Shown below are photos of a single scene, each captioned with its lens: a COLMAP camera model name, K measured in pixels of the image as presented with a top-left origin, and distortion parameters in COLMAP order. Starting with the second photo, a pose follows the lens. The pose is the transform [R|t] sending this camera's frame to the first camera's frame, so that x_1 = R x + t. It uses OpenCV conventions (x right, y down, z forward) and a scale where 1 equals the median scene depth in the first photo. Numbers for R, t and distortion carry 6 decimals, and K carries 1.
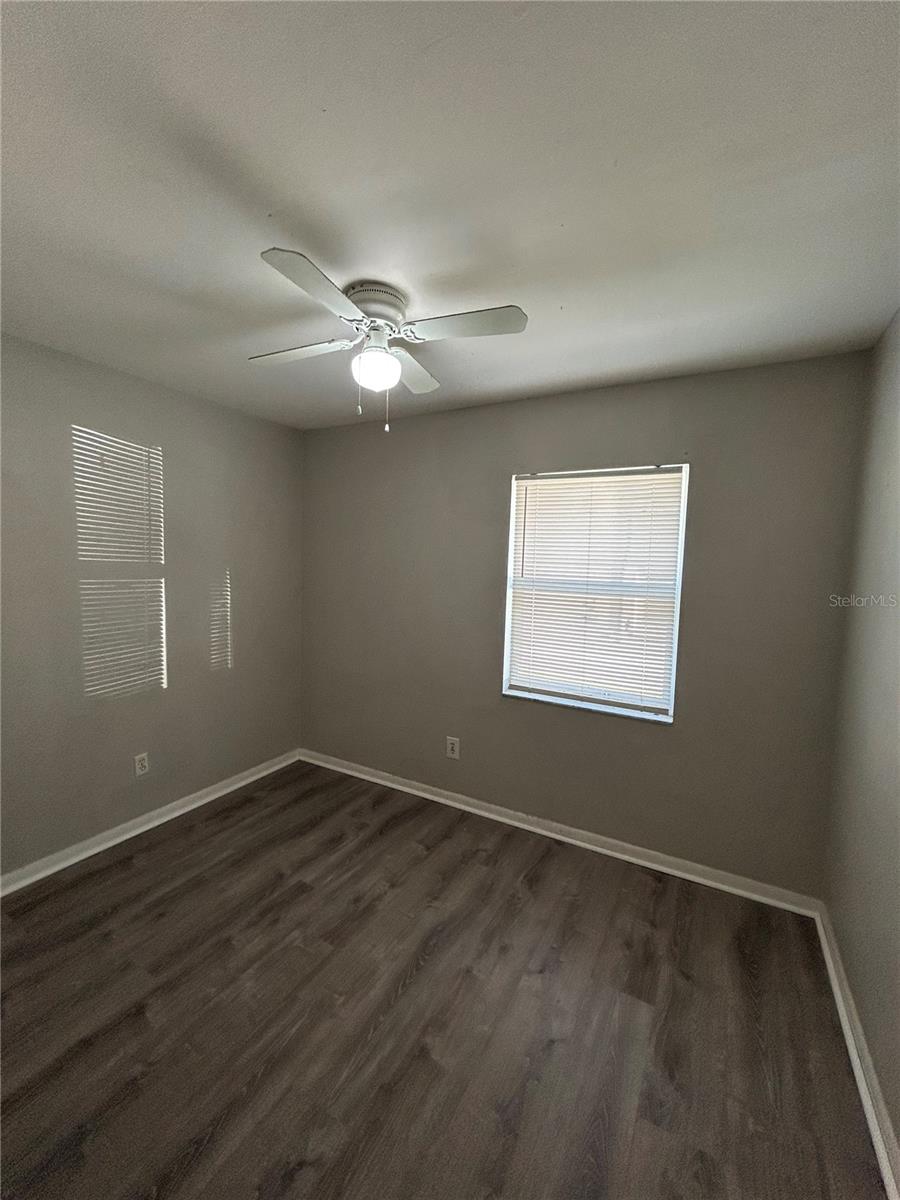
lens RADIAL K [[484.1, 0, 448.6], [0, 484.1, 597.5], [0, 0, 1]] dist [0.003147, 0.000756]
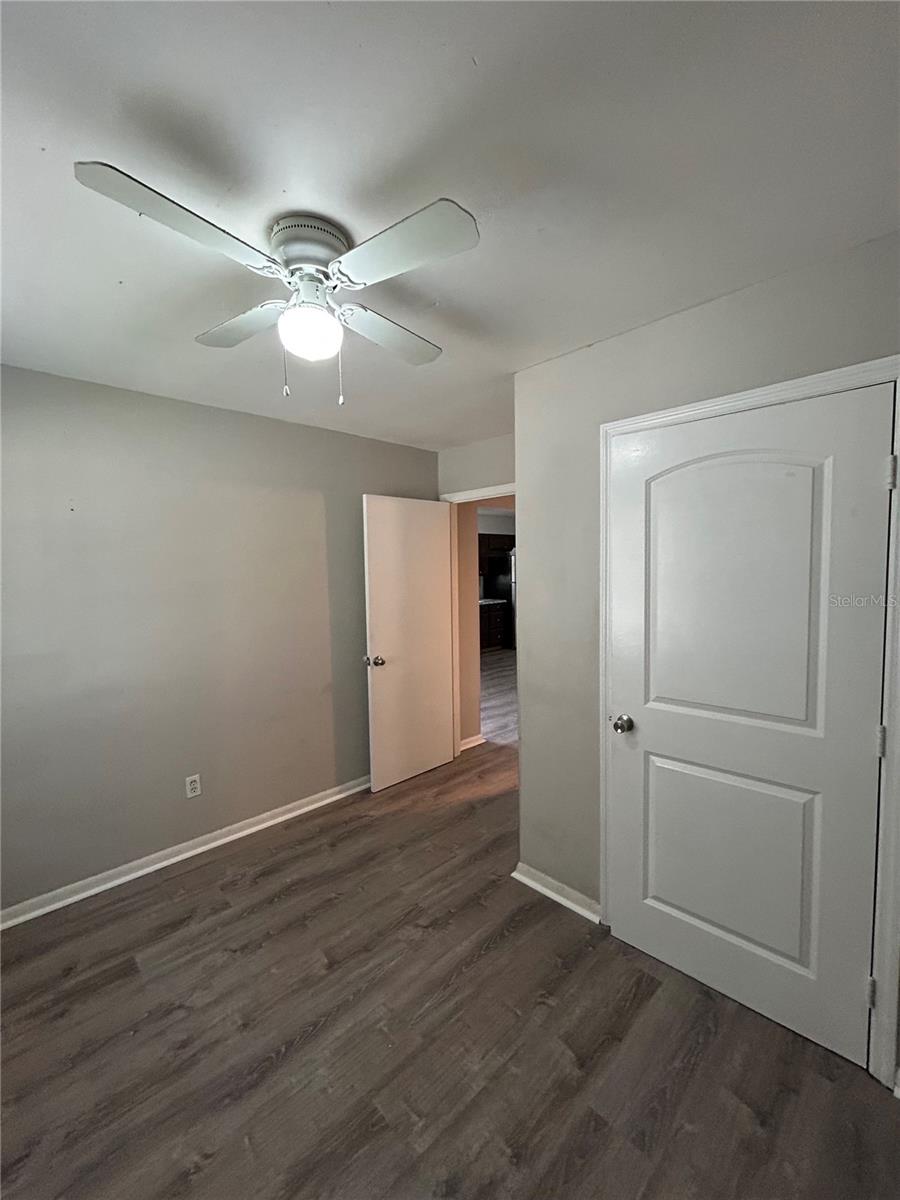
lens RADIAL K [[484.1, 0, 448.6], [0, 484.1, 597.5], [0, 0, 1]] dist [0.003147, 0.000756]
pose [[-0.956224, -0.039194, 0.290001, -0.608107], [0.003266, 0.989499, 0.144500, -0.167959], [-0.292619, 0.139122, -0.946055, 1.784278]]
